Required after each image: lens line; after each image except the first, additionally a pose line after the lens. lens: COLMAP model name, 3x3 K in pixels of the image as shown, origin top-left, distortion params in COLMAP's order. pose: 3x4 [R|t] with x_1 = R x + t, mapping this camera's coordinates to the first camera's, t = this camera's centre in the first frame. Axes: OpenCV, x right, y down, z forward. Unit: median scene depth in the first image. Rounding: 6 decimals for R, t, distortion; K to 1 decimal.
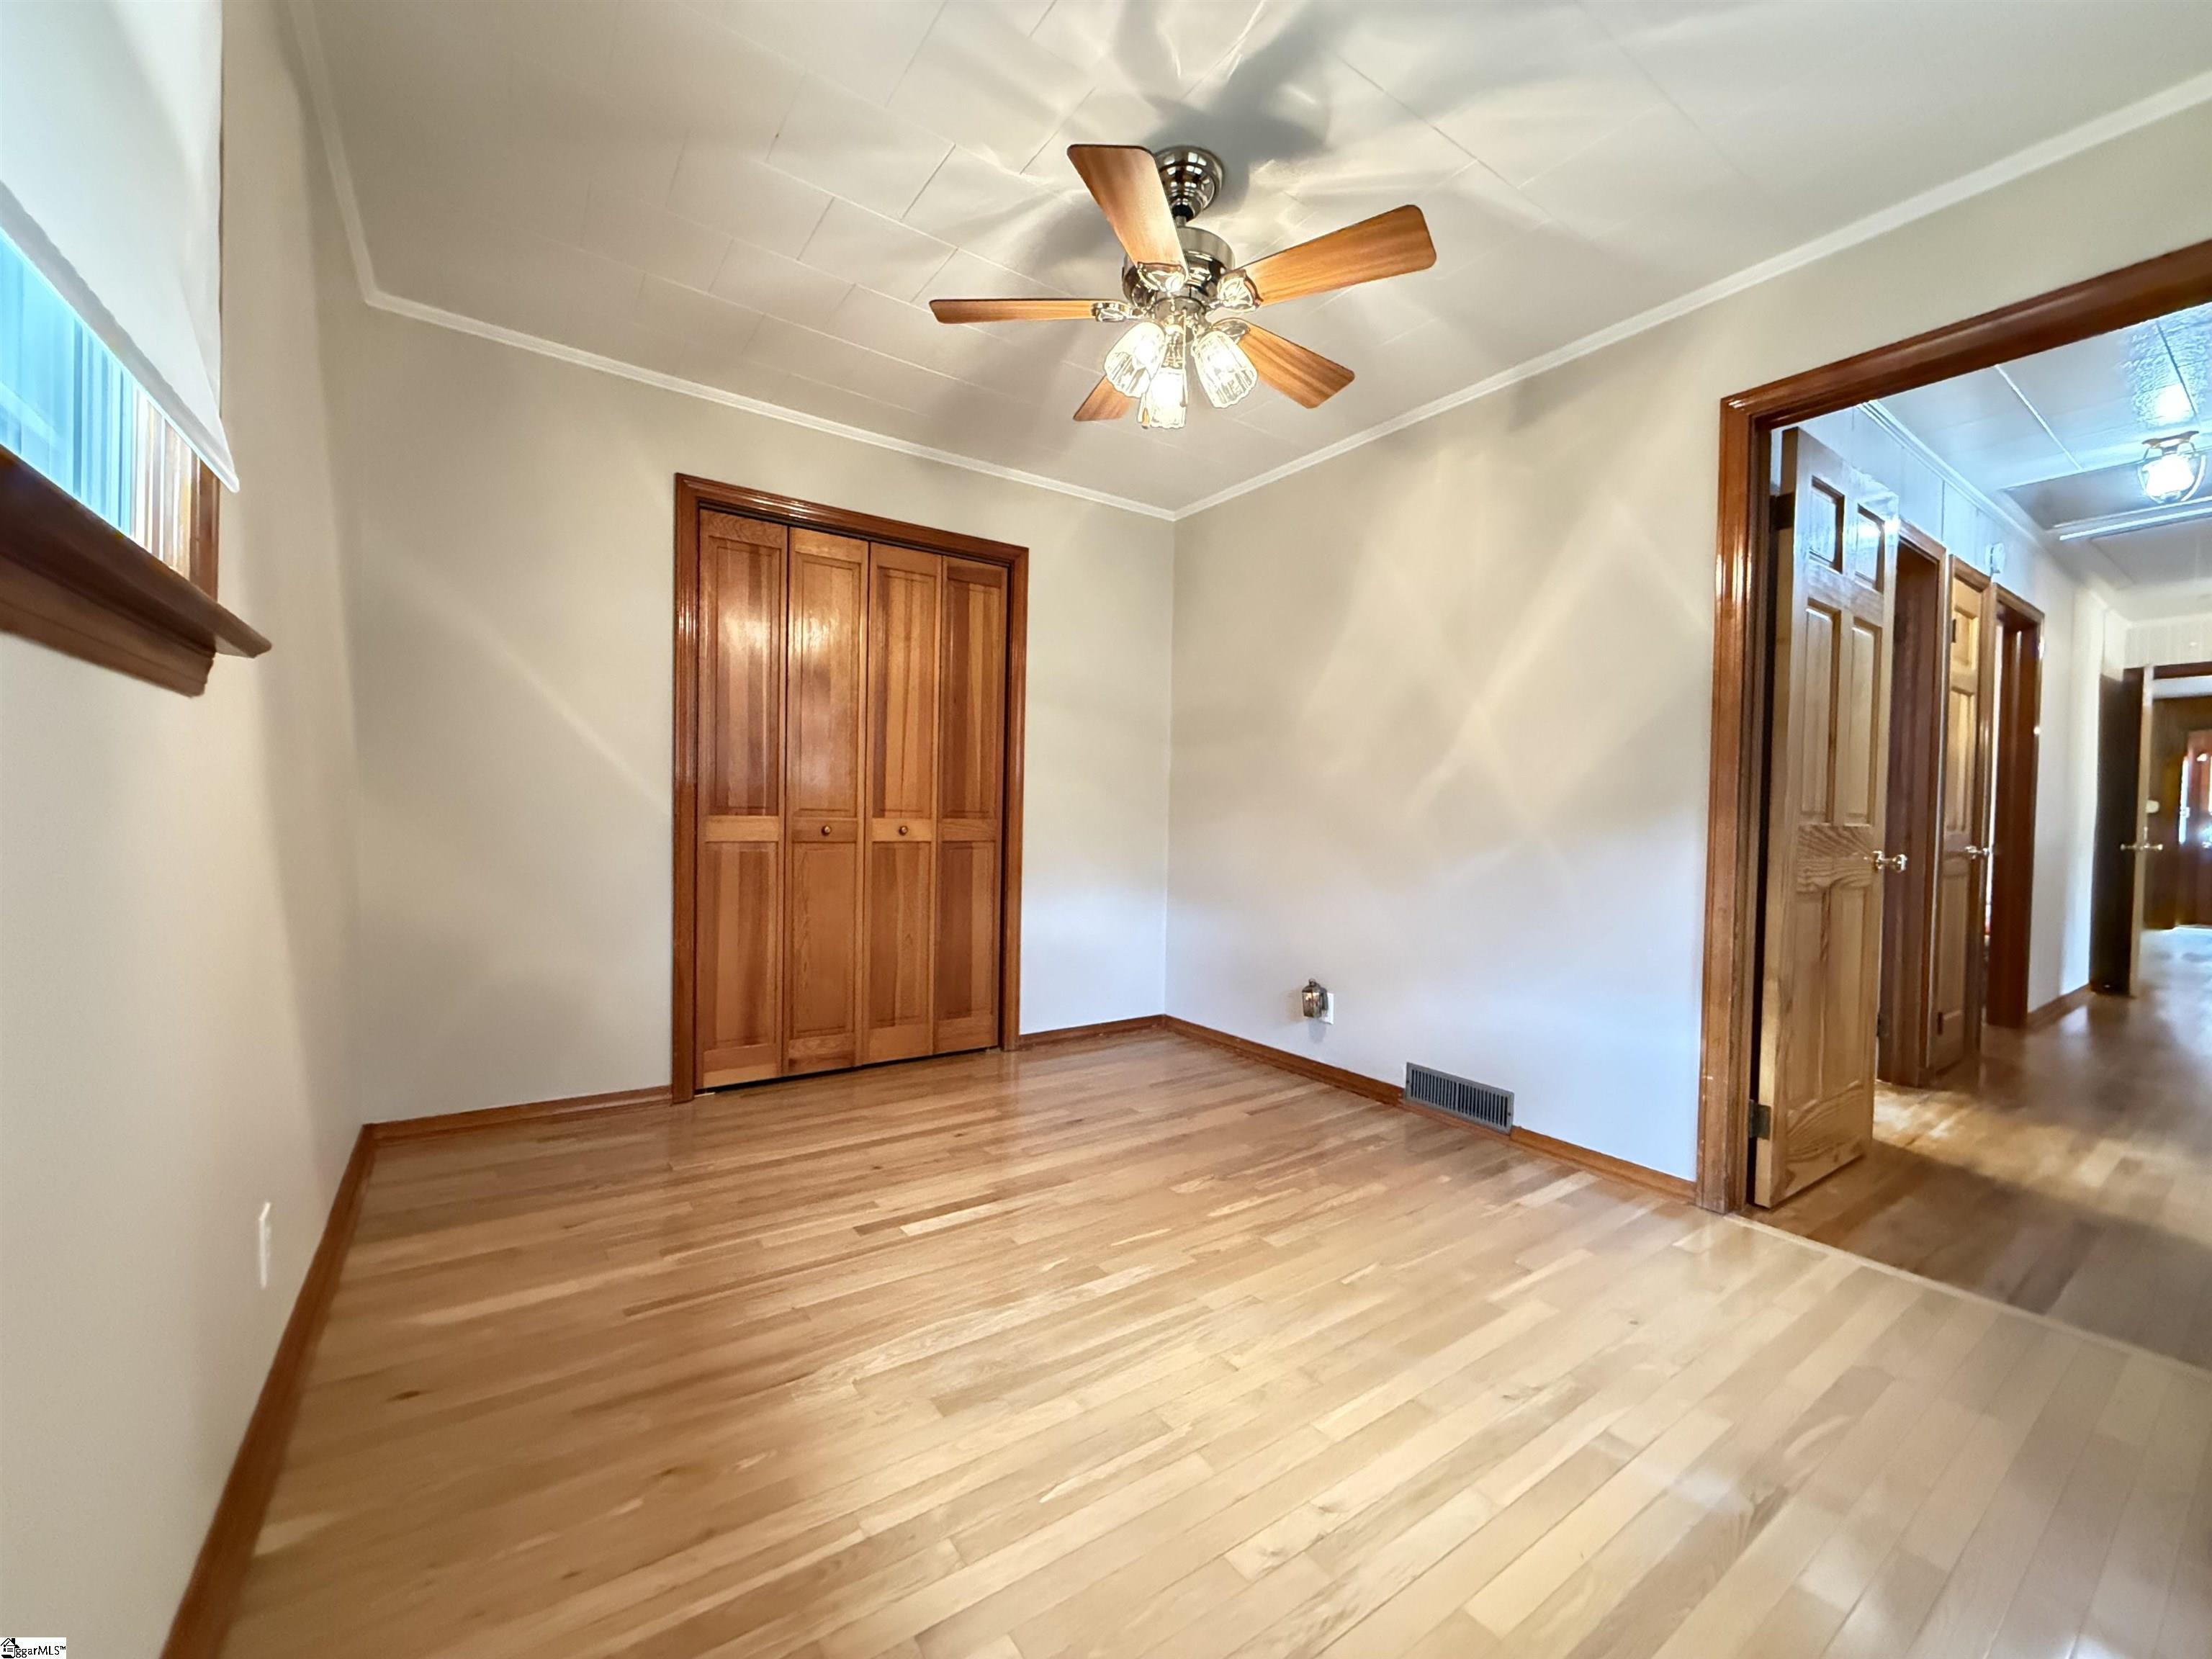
lens RADIAL K [[879.4, 0, 1100.9], [0, 879.4, 826.9], [0, 0, 1]] dist [-0.002584, 0.000346]
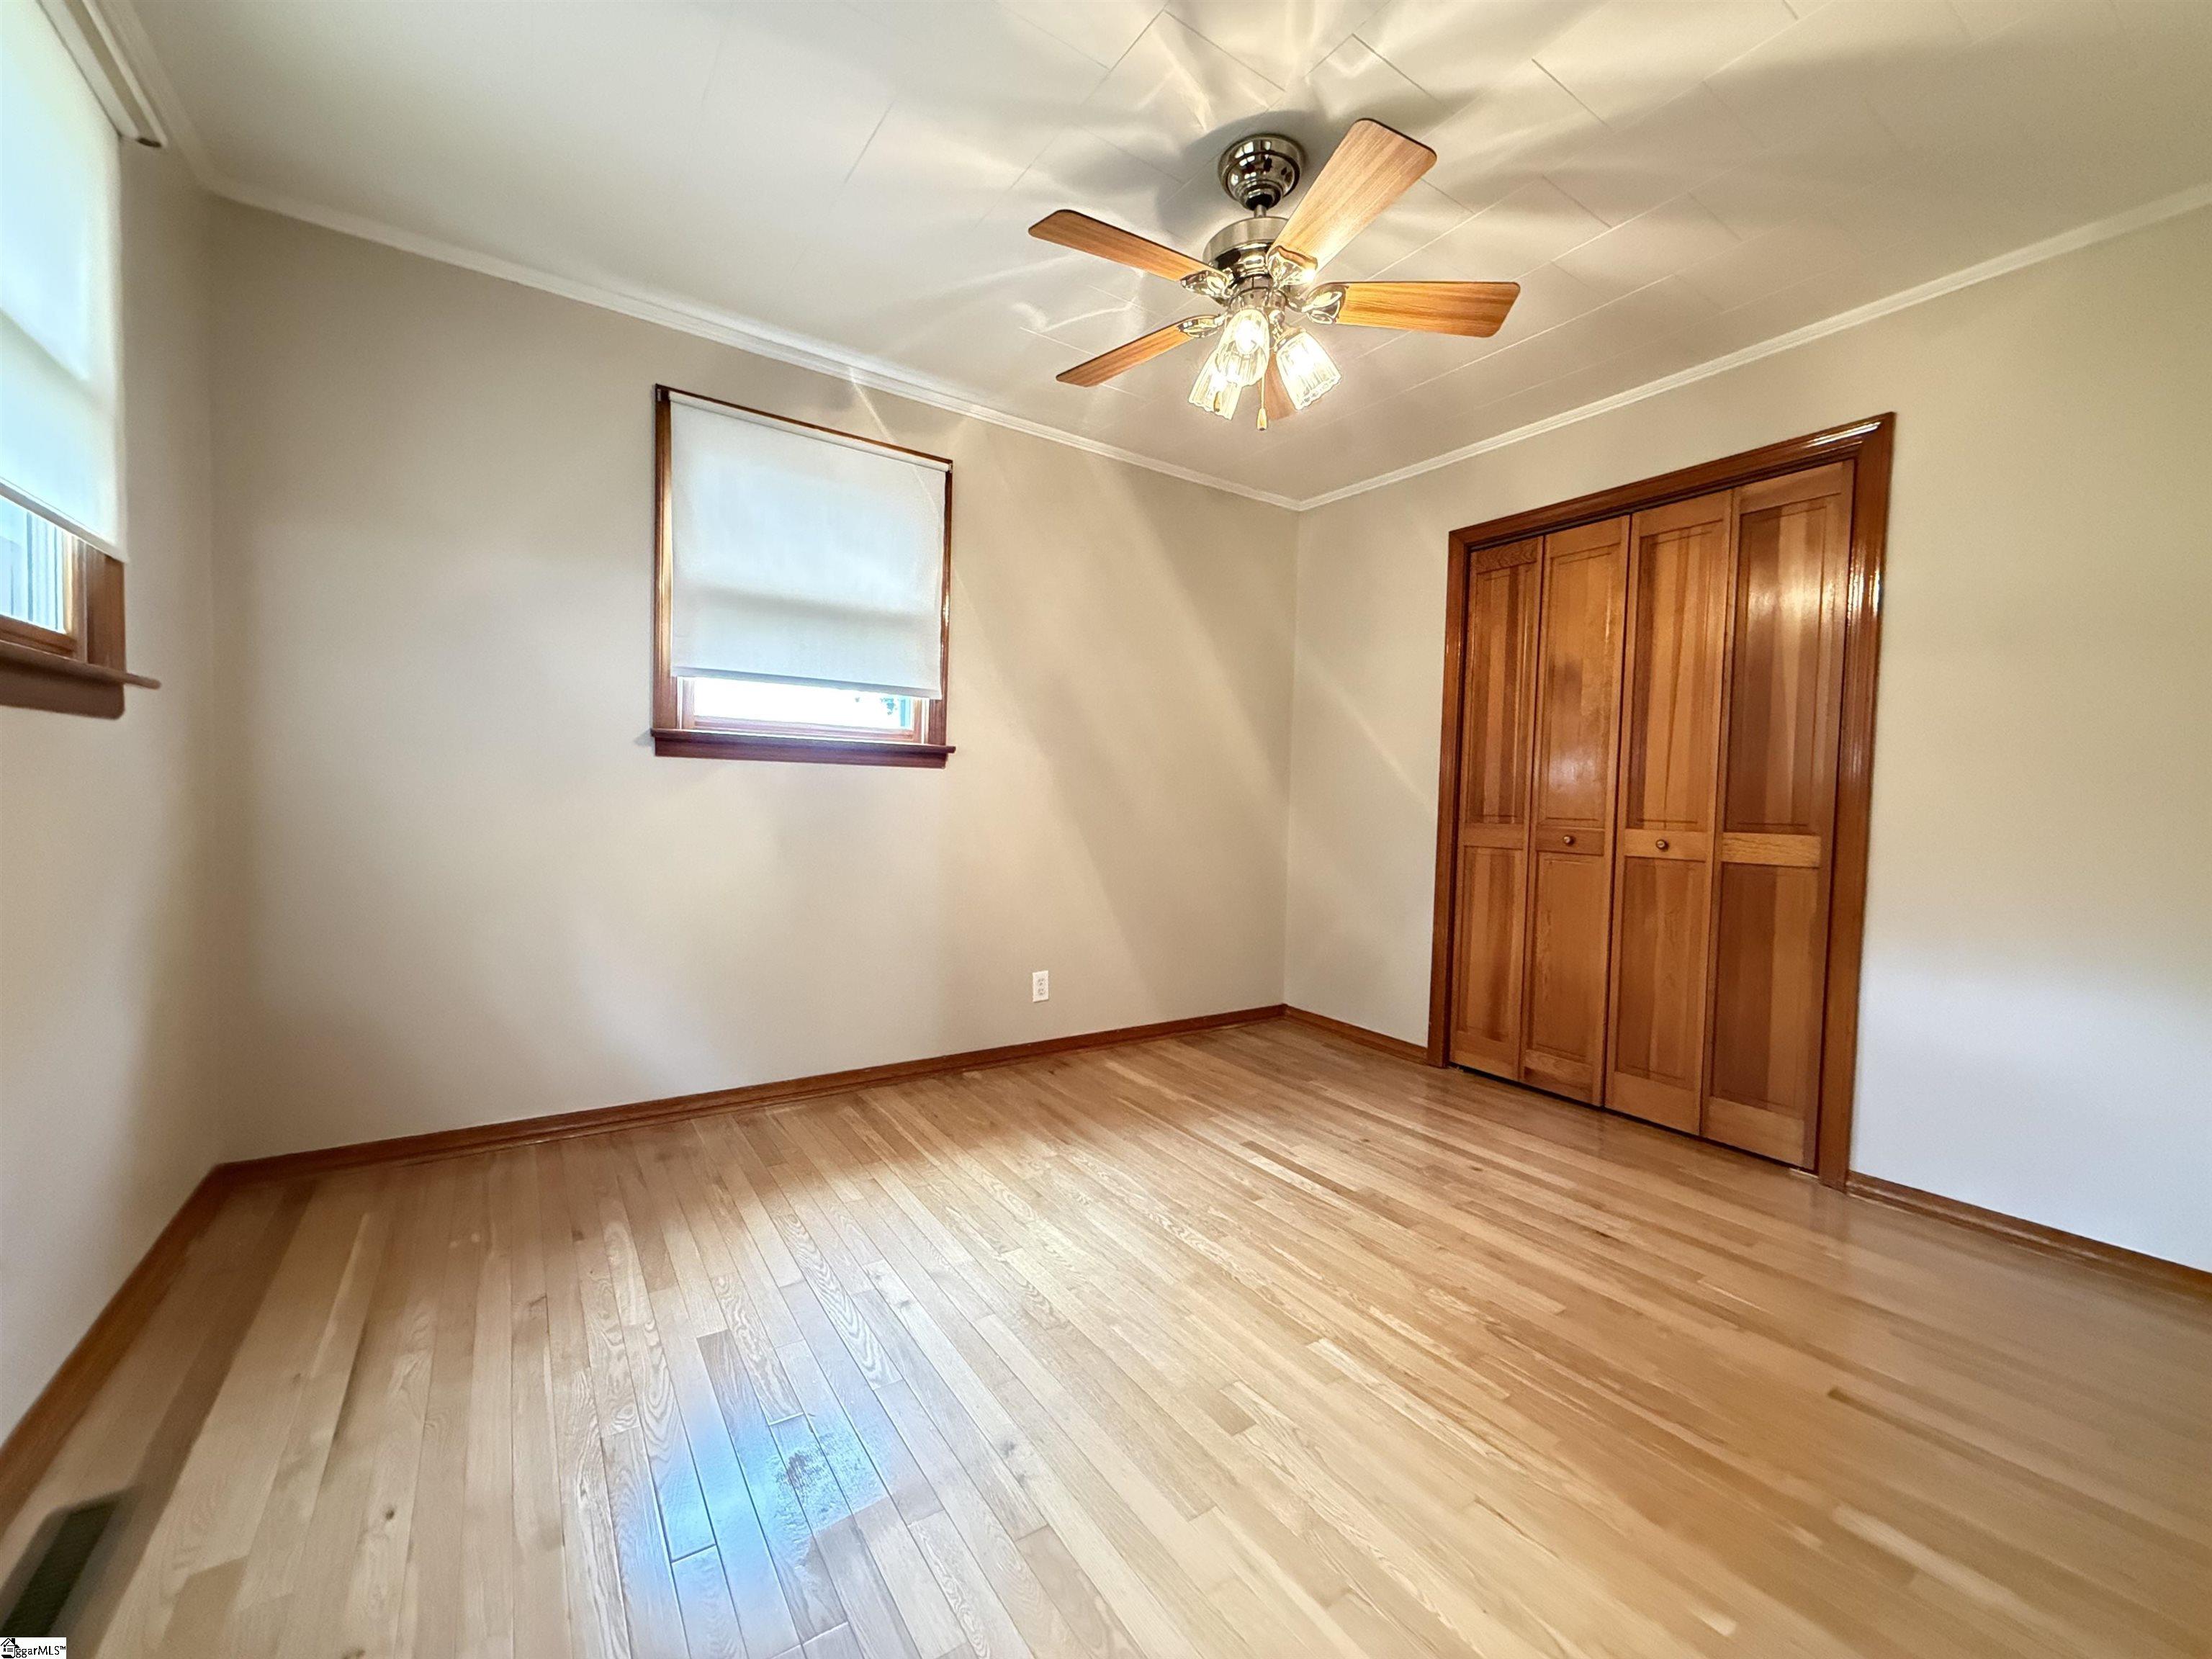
lens RADIAL K [[879.4, 0, 1096.0], [0, 879.4, 824.9], [0, 0, 1]] dist [-0.002584, 0.000346]
pose [[-0.017891, 0.008468, -0.999804, 0.691414], [-0.043105, 0.999028, 0.009233, 0.000191], [0.998910, 0.043261, -0.017509, 0.548707]]
